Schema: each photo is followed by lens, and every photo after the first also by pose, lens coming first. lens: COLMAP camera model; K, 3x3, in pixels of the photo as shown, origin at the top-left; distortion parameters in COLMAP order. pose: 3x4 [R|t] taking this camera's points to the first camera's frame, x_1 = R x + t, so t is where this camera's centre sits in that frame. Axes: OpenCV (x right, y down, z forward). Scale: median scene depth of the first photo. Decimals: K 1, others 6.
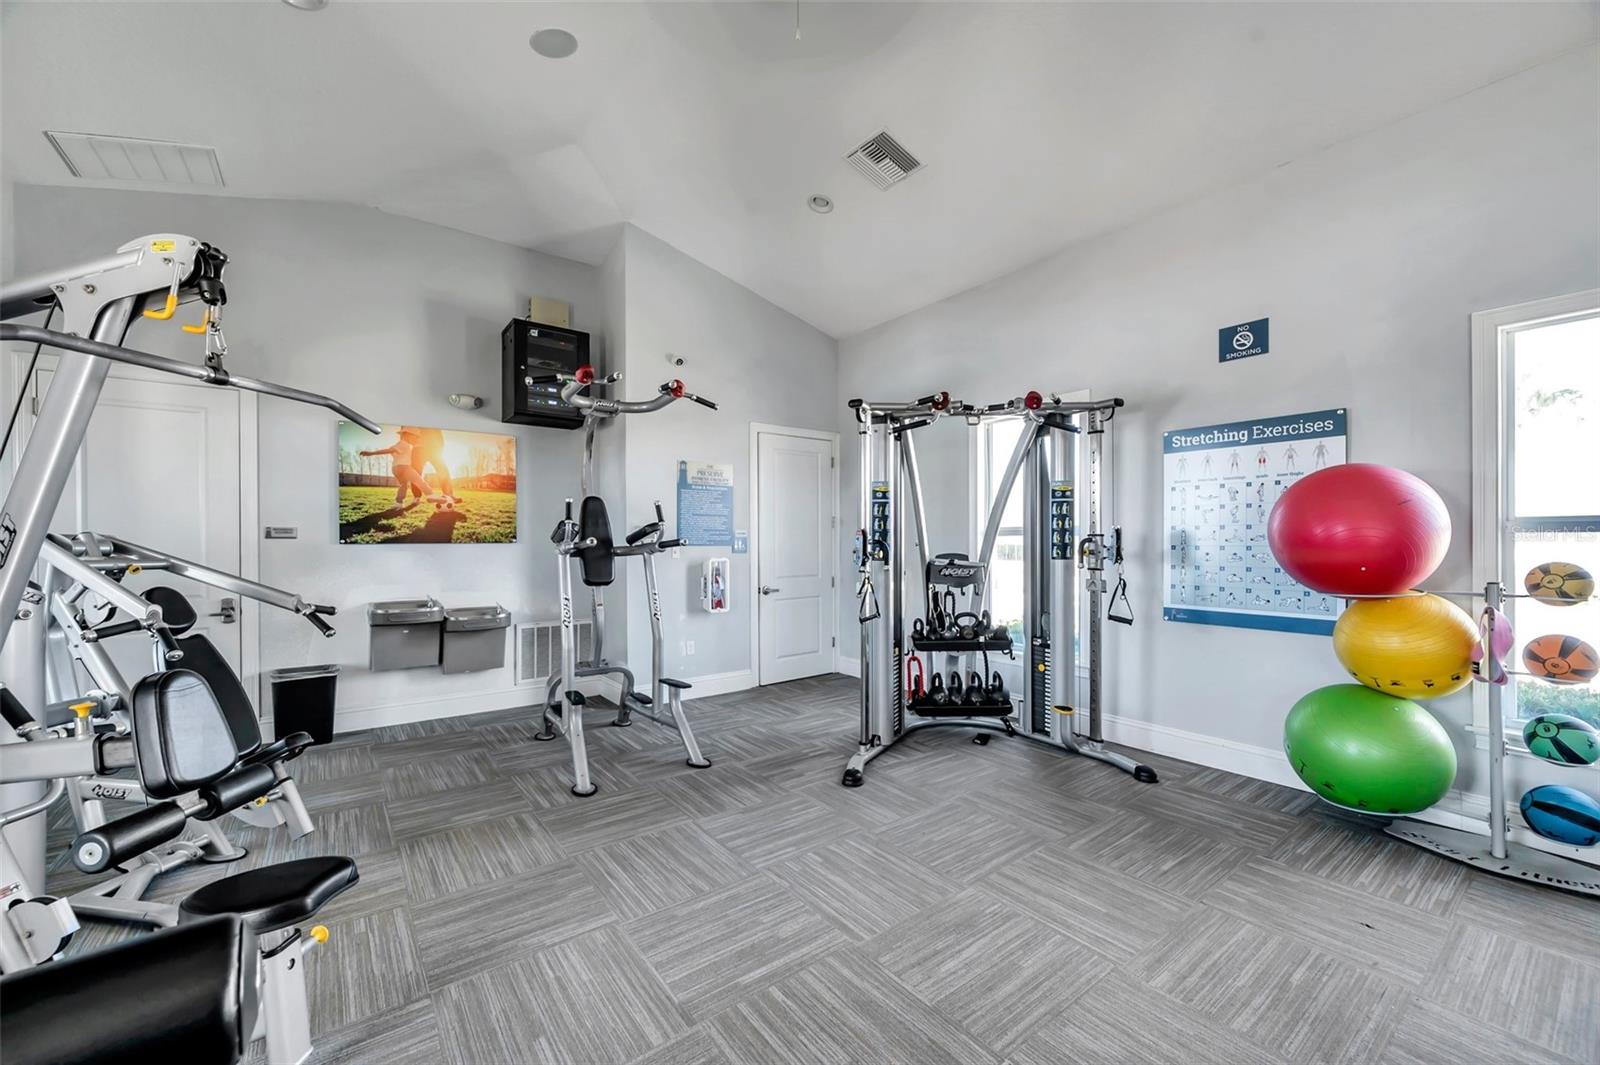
lens RADIAL K [[630.4, 0, 800.7], [0, 630.4, 541.1], [0, 0, 1]] dist [-0.000047, -0.000055]
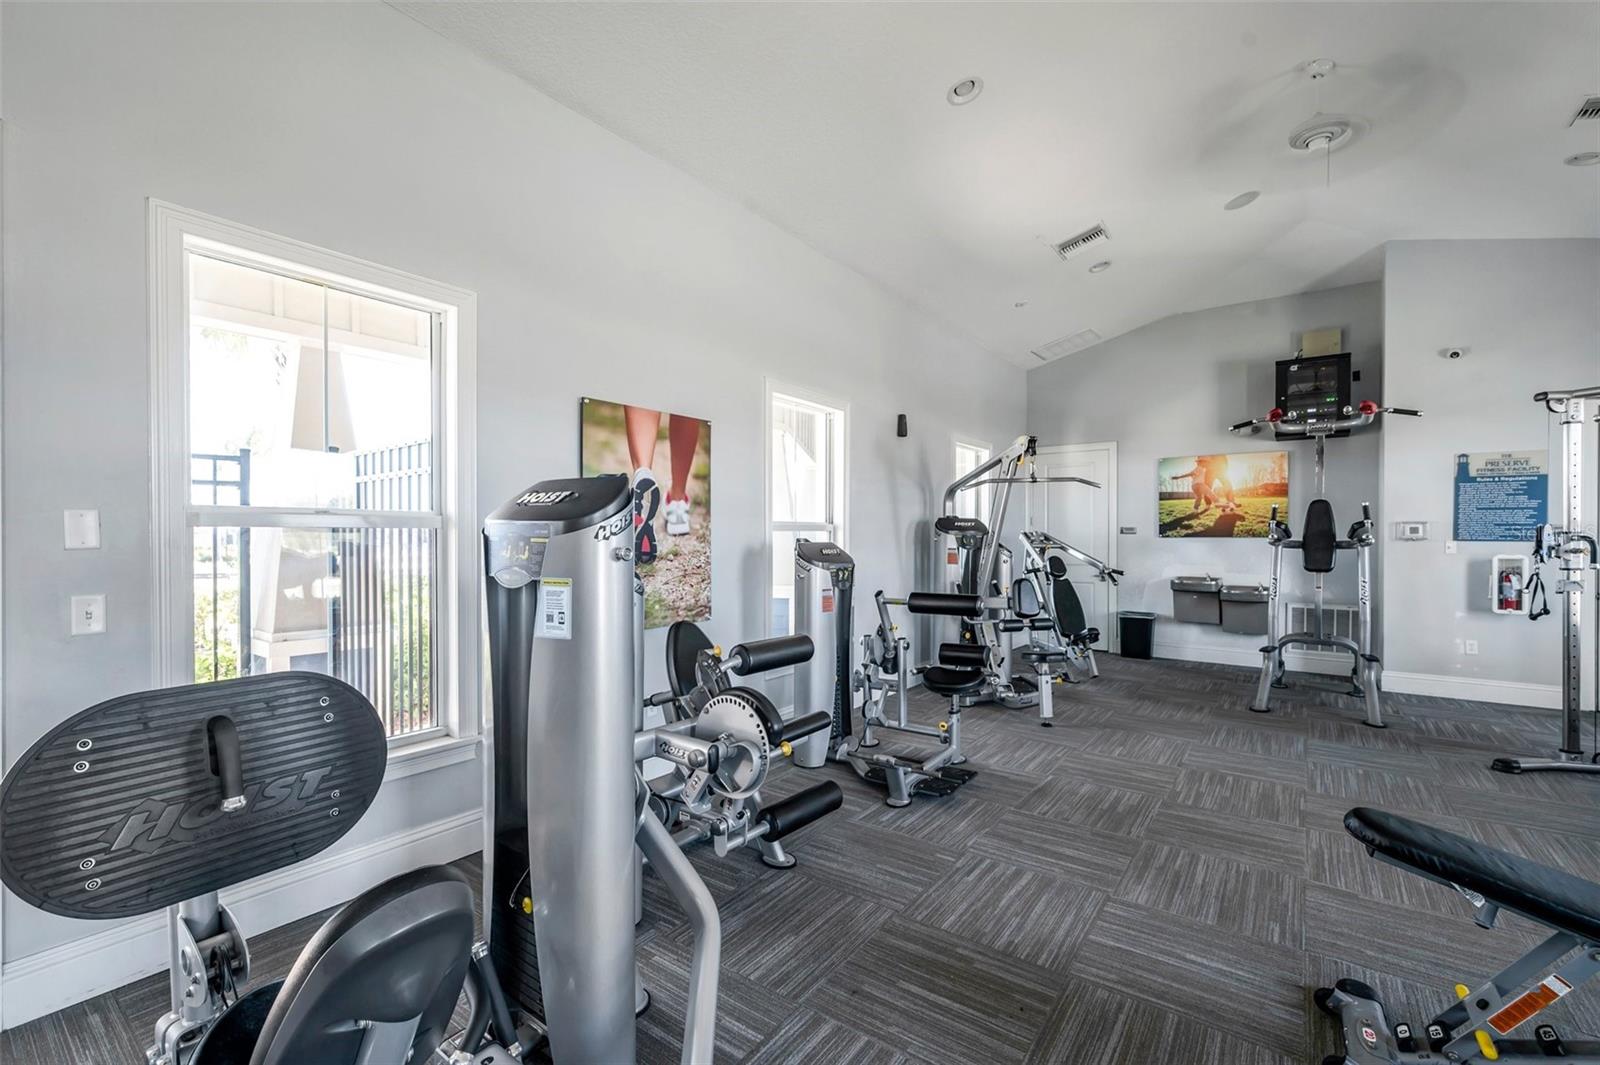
lens RADIAL K [[680.5, 0, 800.8], [0, 680.5, 536.8], [0, 0, 1]] dist [-0.000197, -0.000001]
pose [[0.280078, 0.004891, -0.959965, 0.625761], [-0.001733, 0.999988, 0.004590, -0.002906], [0.959976, 0.000378, 0.280083, -0.321418]]
